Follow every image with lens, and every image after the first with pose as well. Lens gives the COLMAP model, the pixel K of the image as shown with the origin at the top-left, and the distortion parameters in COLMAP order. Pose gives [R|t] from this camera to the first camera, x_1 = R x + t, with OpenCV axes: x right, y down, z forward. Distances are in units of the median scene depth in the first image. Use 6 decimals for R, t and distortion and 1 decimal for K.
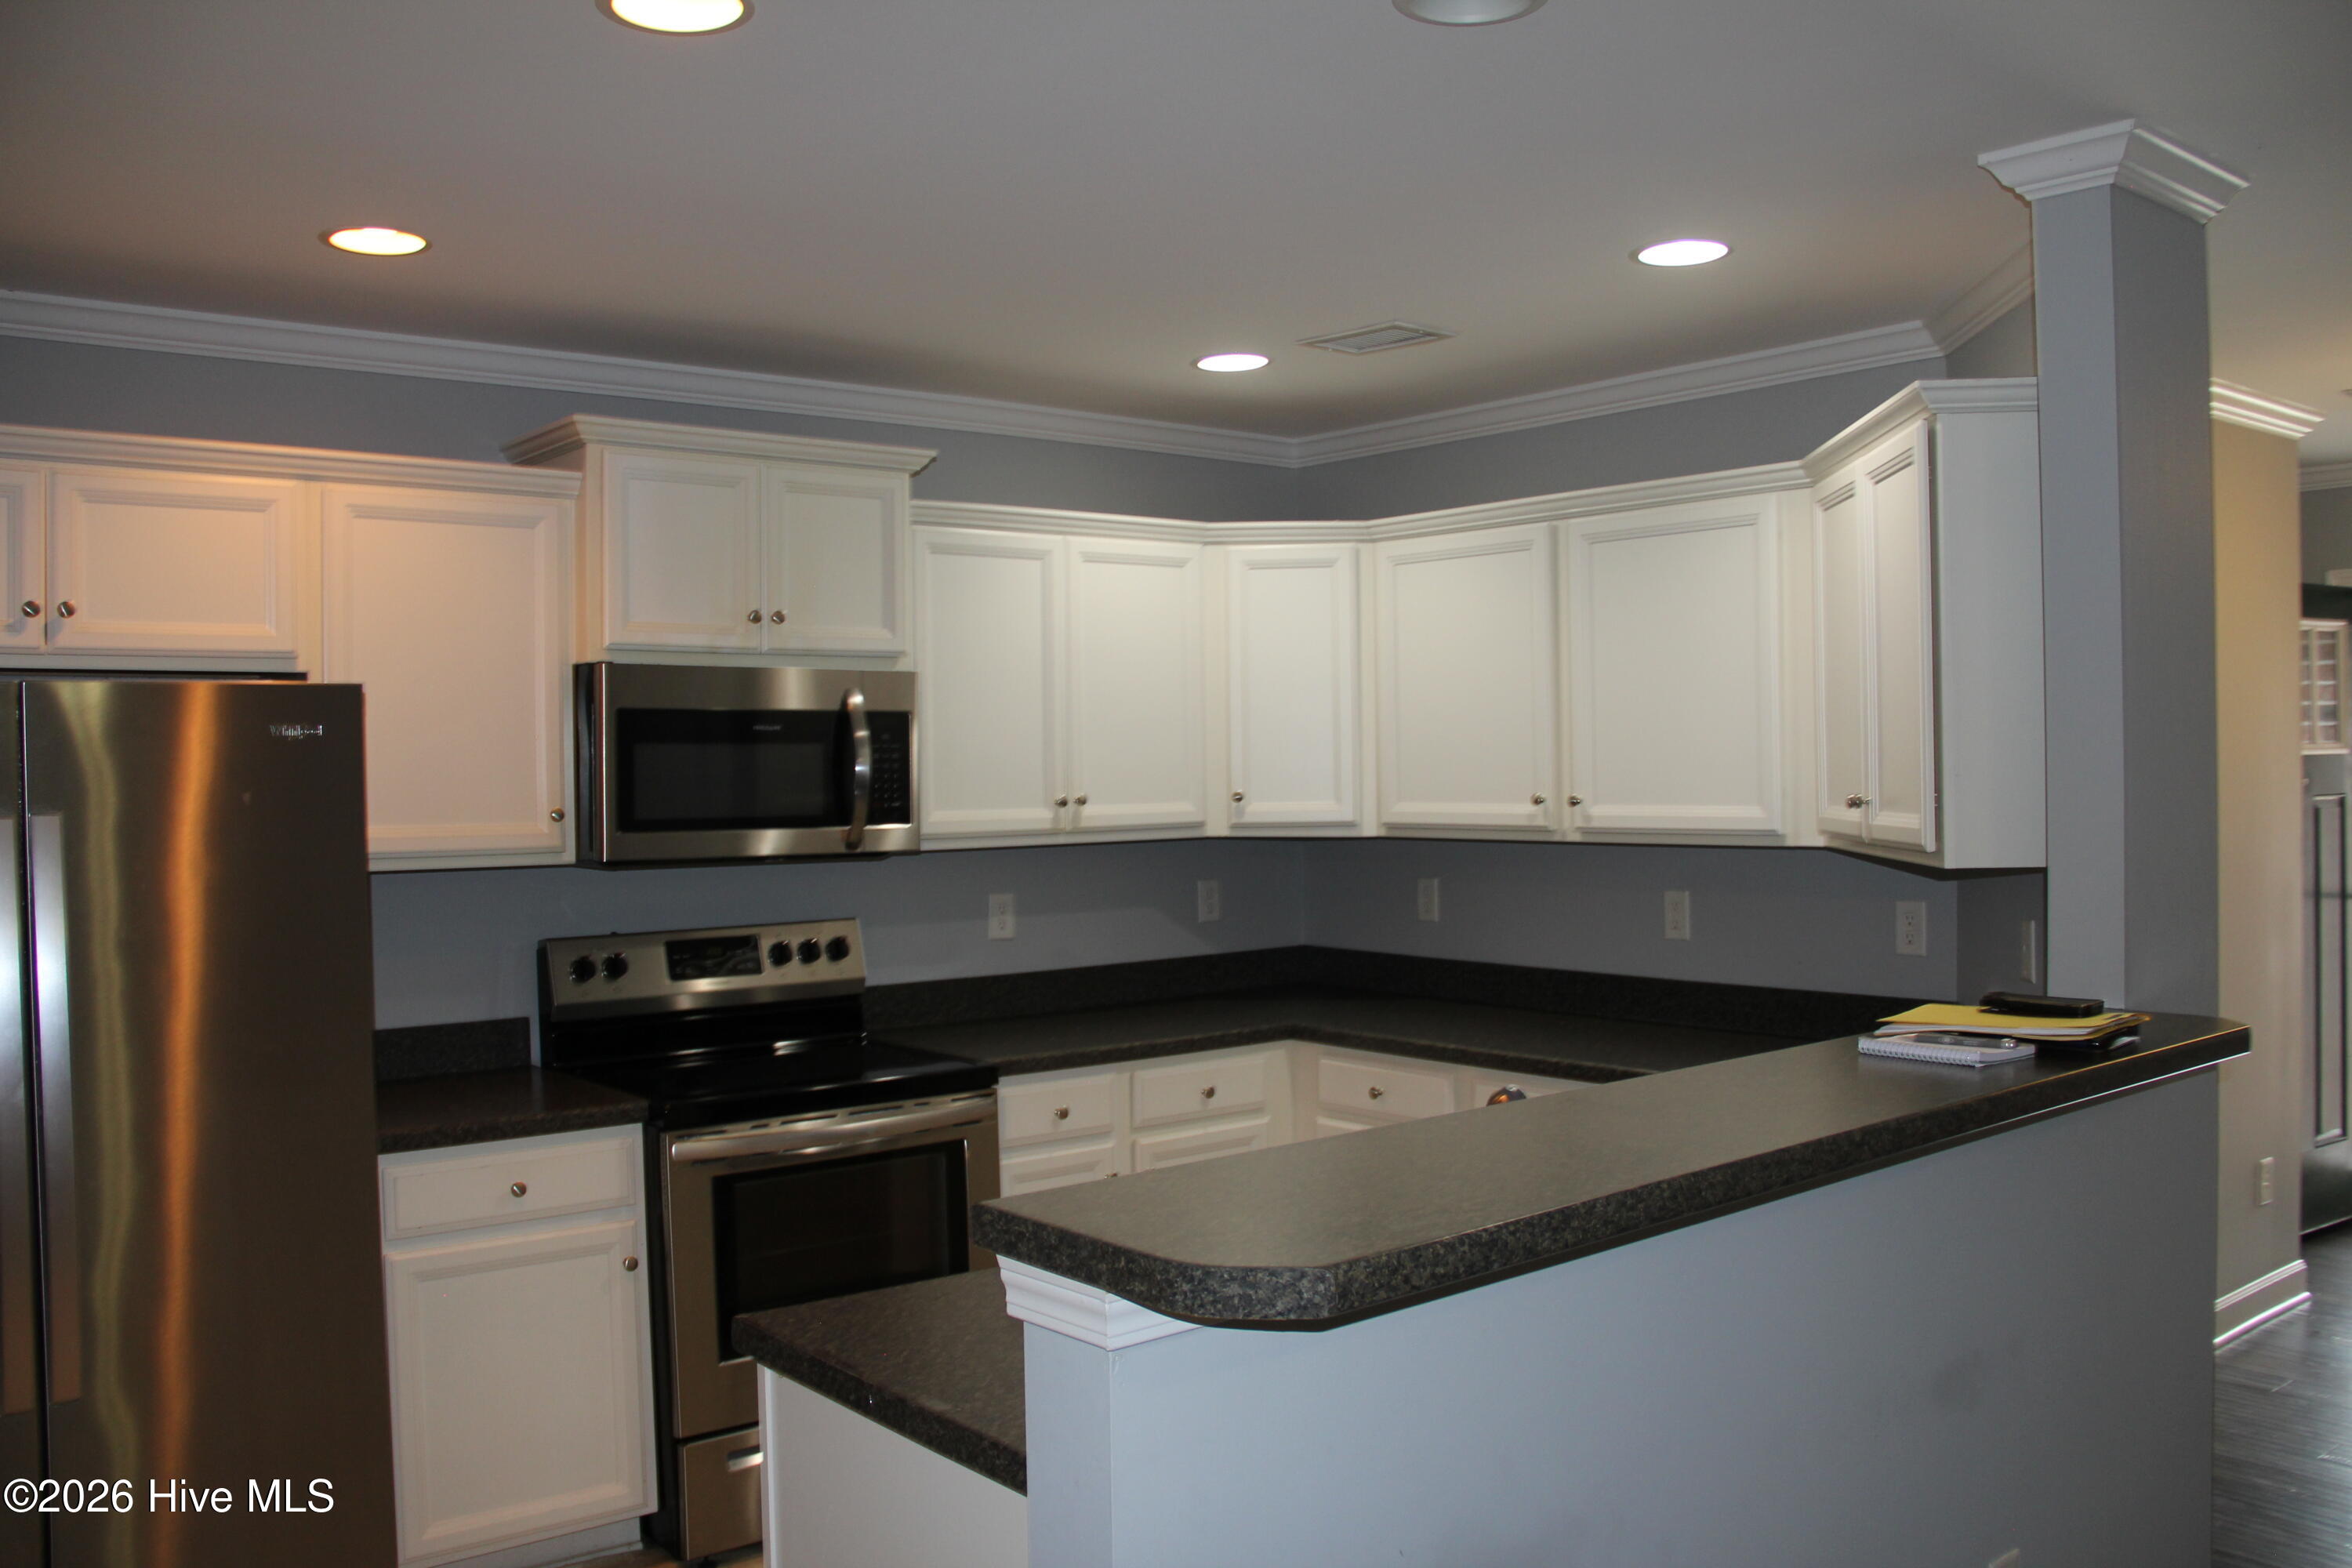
lens RADIAL K [[1948.2, 0, 1176.0], [0, 1948.2, 784.0], [0, 0, 1]] dist [-0.142542, 0.096468]
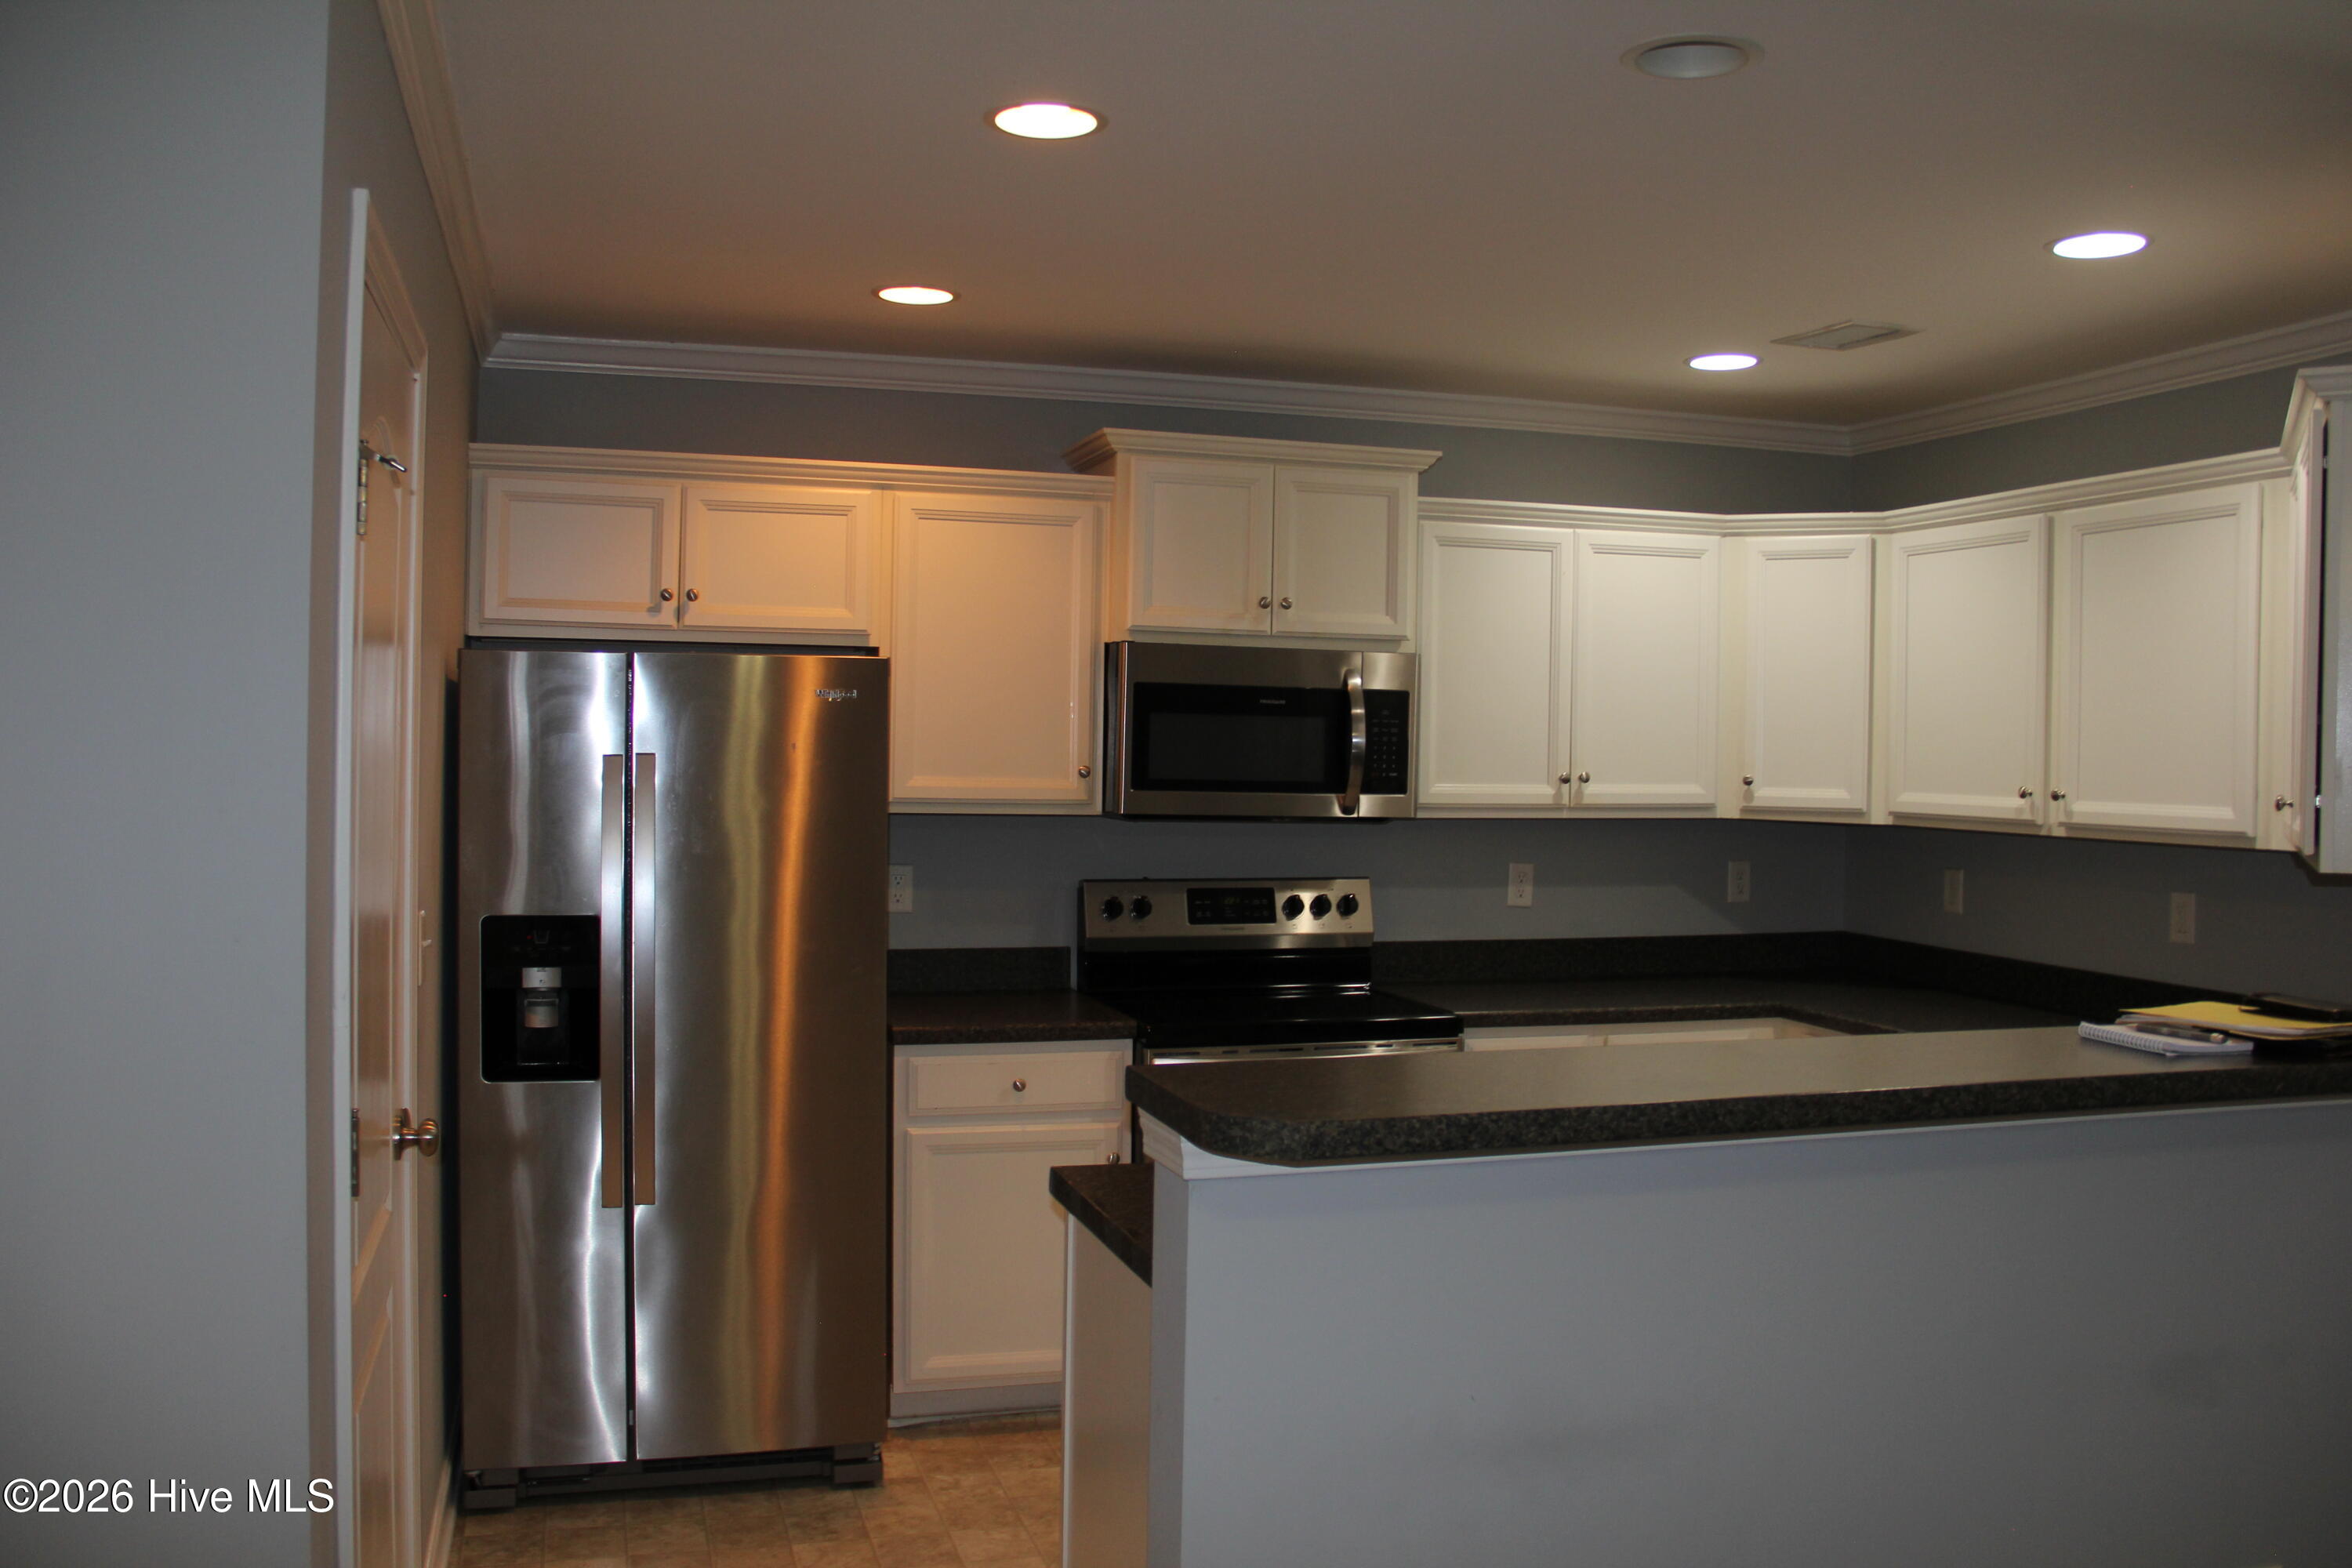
lens RADIAL K [[1948.2, 0, 1176.0], [0, 1948.2, 784.0], [0, 0, 1]] dist [-0.142542, 0.096468]
pose [[0.928495, 0.035971, -0.369597, 0.148814], [-0.032468, 0.999350, 0.015695, 0.002352], [0.369922, -0.002573, 0.929059, -0.067632]]
